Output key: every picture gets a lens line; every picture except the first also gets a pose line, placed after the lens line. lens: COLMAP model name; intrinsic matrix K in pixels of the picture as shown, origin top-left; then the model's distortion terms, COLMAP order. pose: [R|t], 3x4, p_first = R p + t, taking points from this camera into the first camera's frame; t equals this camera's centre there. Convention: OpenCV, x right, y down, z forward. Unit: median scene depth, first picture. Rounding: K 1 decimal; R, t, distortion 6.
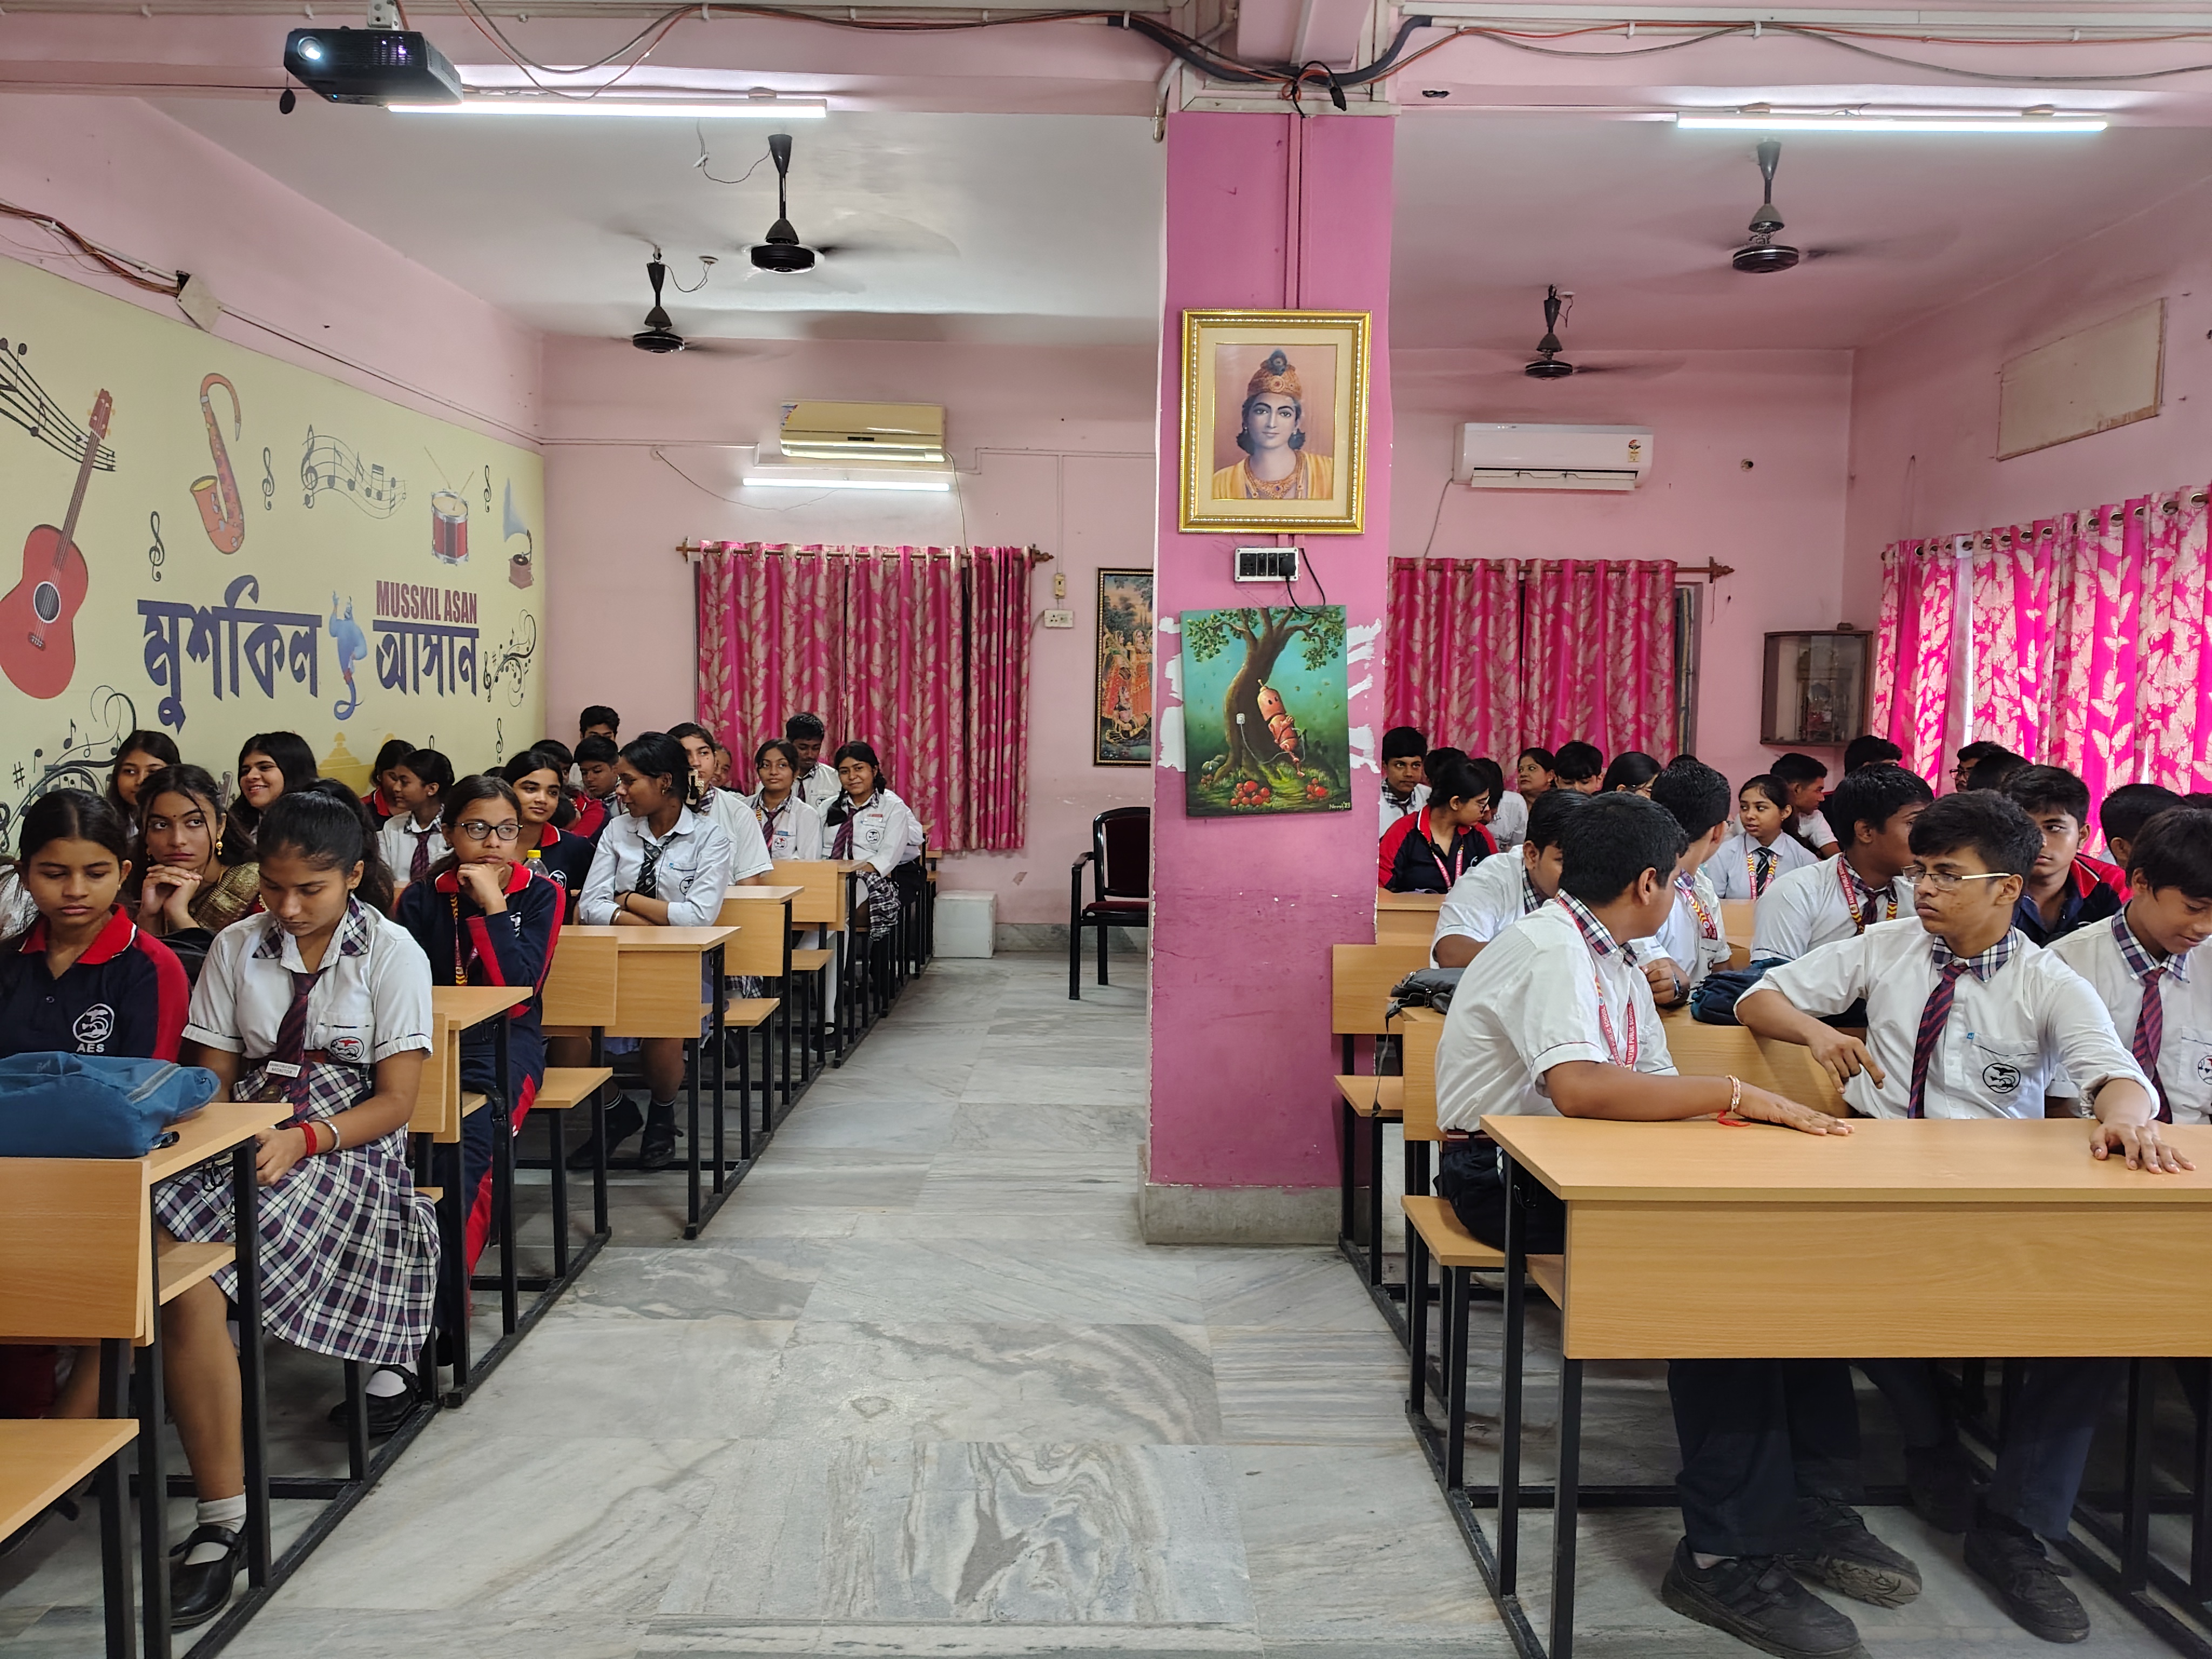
lens RADIAL K [[1667.5, 0, 1108.9], [0, 1667.5, 829.8], [0, 0, 1]] dist [0.046904, -0.091906]
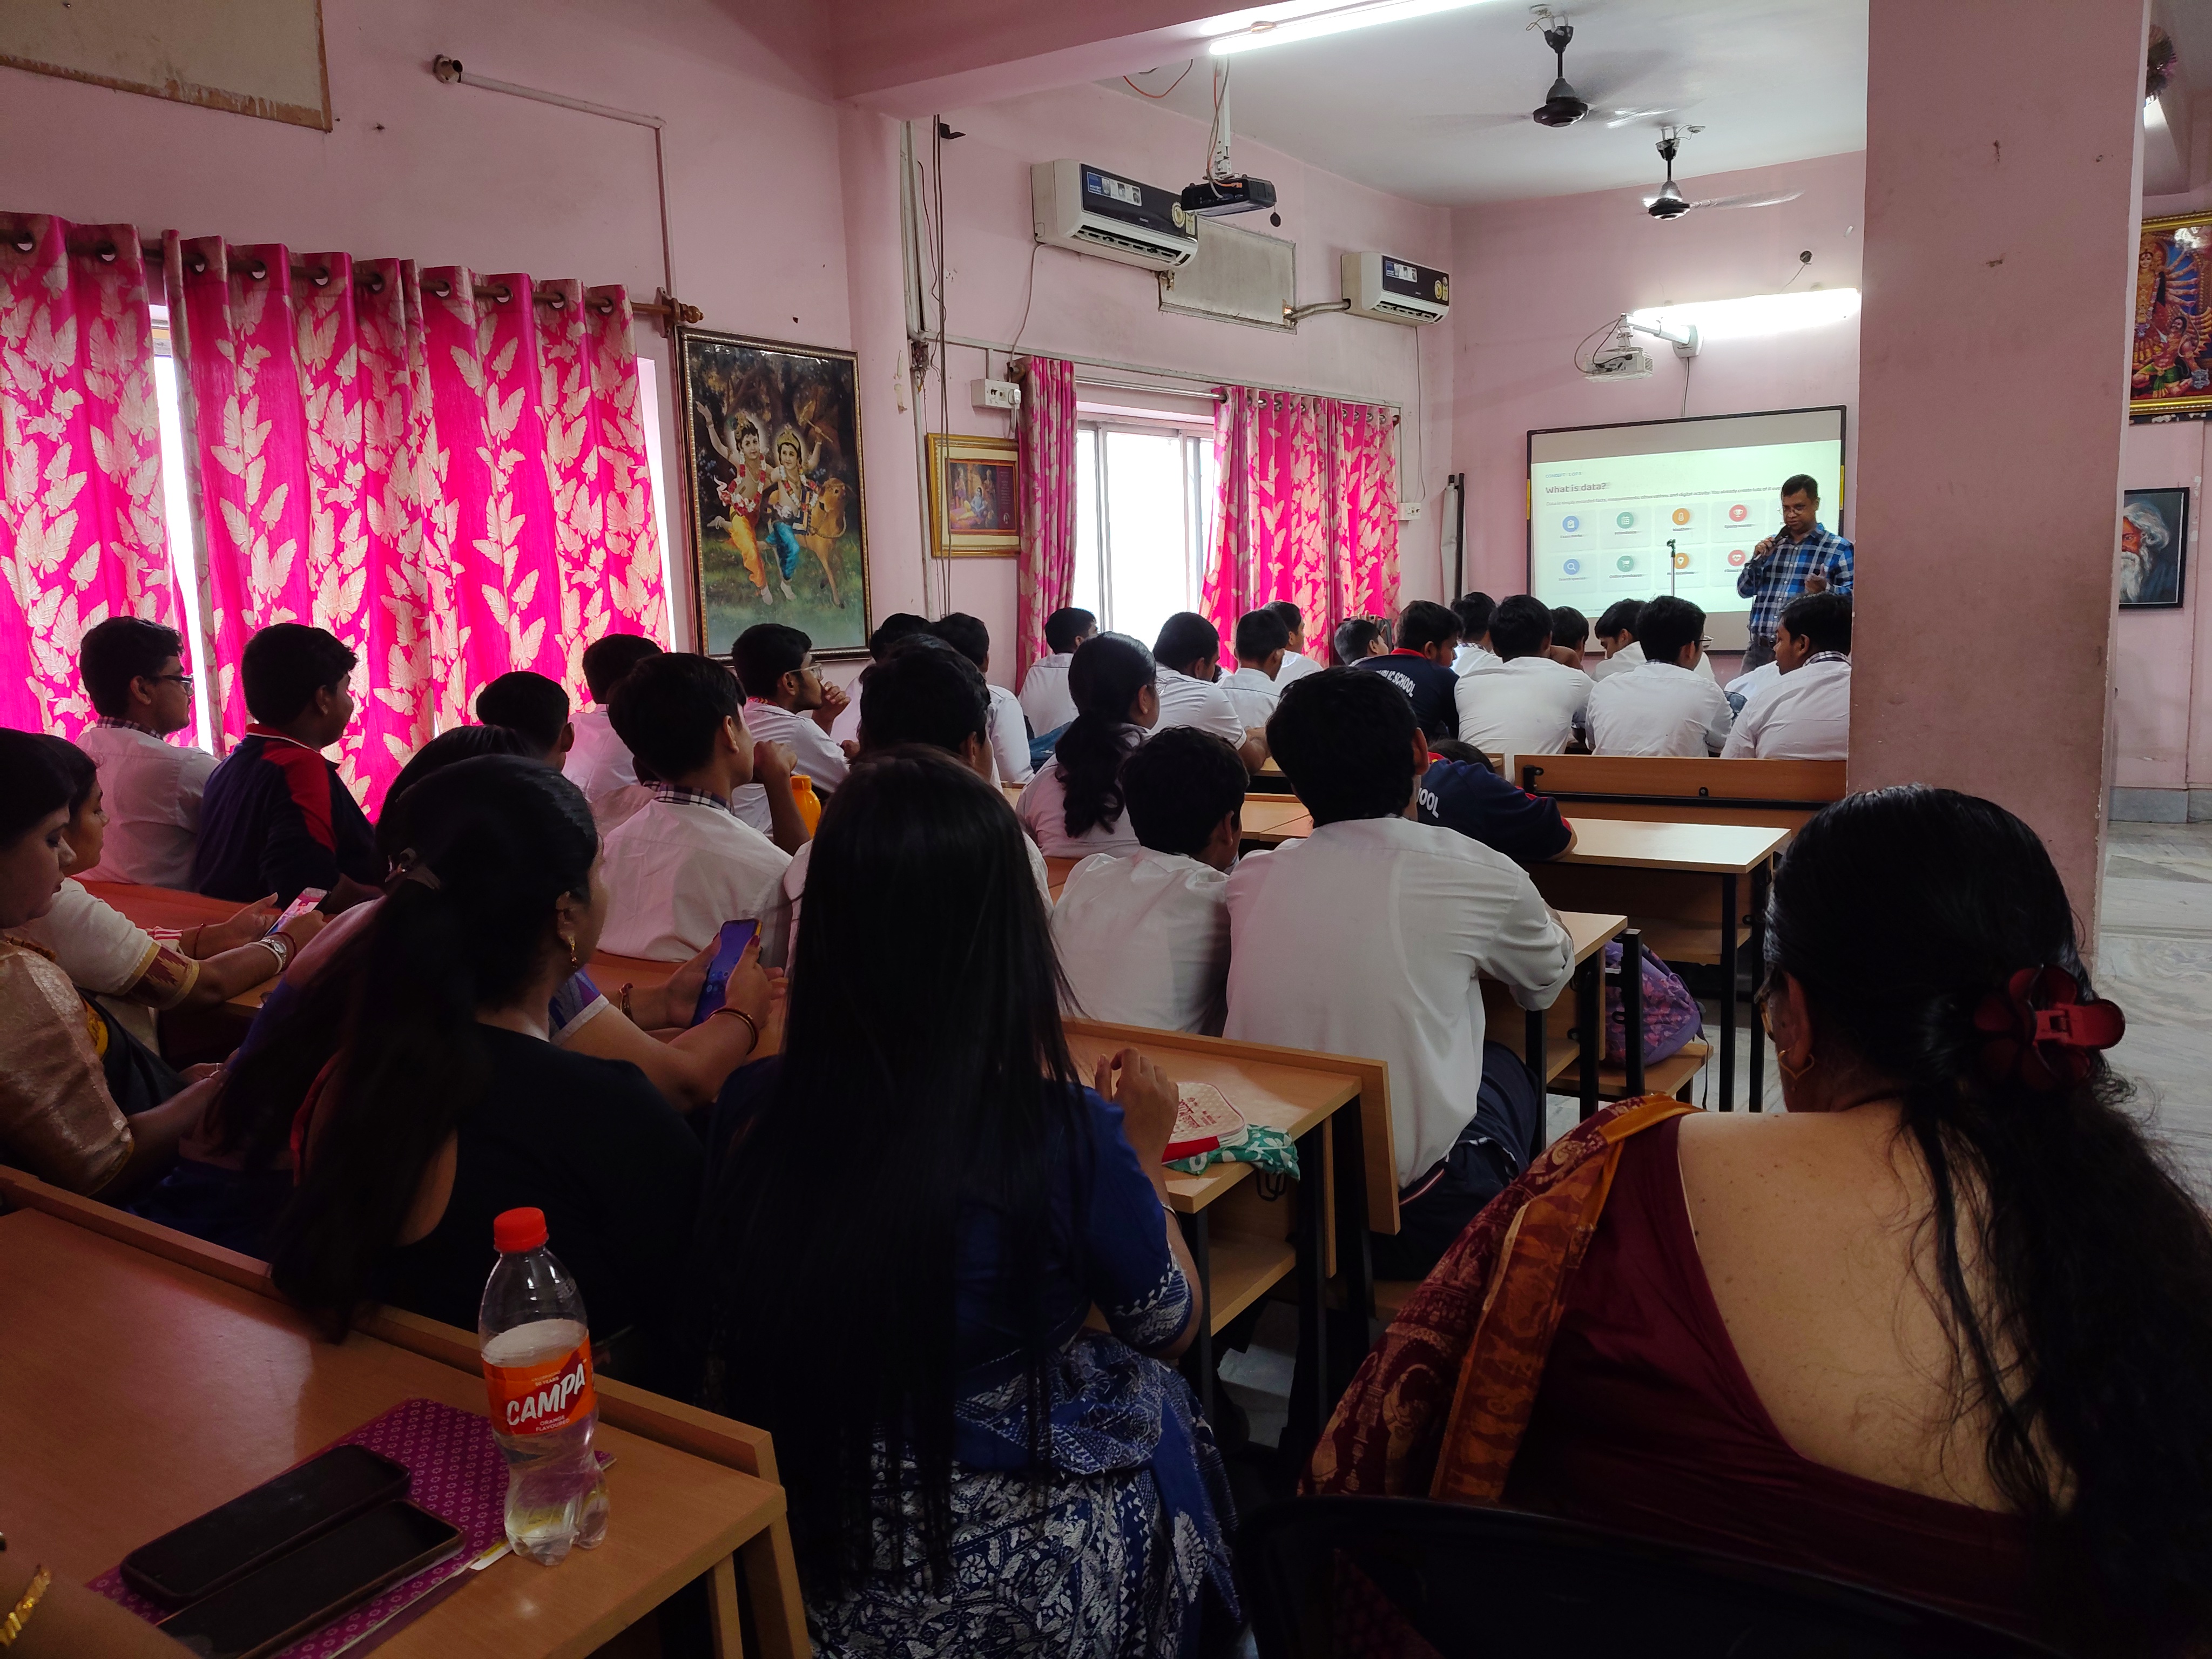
lens RADIAL K [[1667.5, 0, 1115.1], [0, 1667.5, 832.6], [0, 0, 1]] dist [0.046904, -0.091906]
pose [[-0.834528, -0.069809, 0.546525, -0.017804], [0.062795, 0.973426, 0.220224, -0.098444], [-0.547375, 0.218103, -0.807967, 1.377501]]
